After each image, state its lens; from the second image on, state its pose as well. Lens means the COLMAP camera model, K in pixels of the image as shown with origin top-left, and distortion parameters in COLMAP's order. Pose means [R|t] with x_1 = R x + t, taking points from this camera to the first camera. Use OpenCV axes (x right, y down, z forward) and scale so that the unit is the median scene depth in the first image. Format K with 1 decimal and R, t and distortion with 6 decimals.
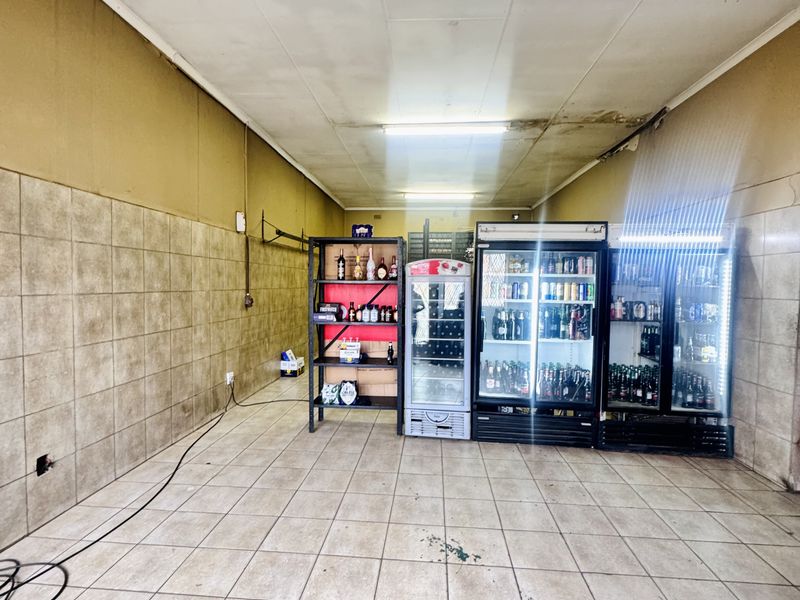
lens RADIAL K [[425.0, 0, 398.4], [0, 425.0, 301.8], [0, 0, 1]] dist [-0.006774, 0.002586]
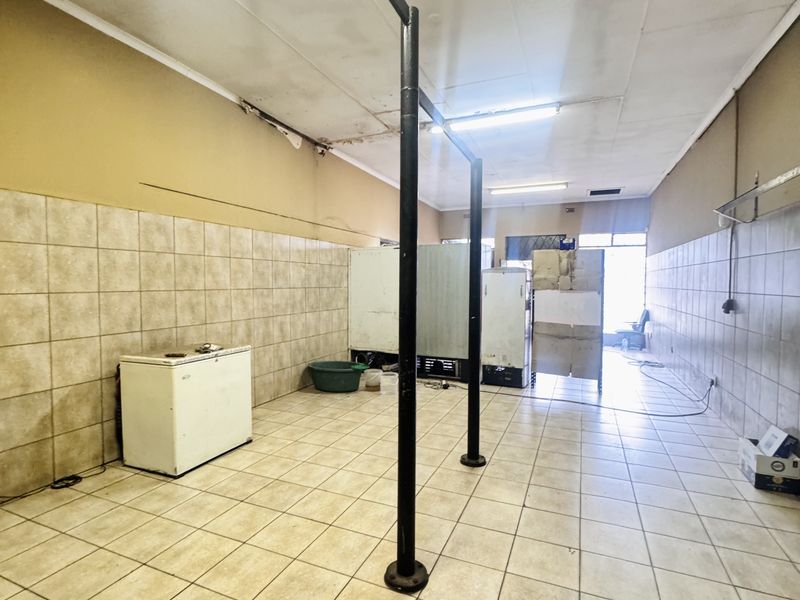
lens RADIAL K [[425.0, 0, 398.2], [0, 425.0, 300.7], [0, 0, 1]] dist [-0.006774, 0.002586]
pose [[-0.946249, -0.022330, 0.322666, -0.012620], [0.004342, 0.996647, 0.081707, -0.076261], [-0.323409, 0.078717, -0.942980, 1.975314]]
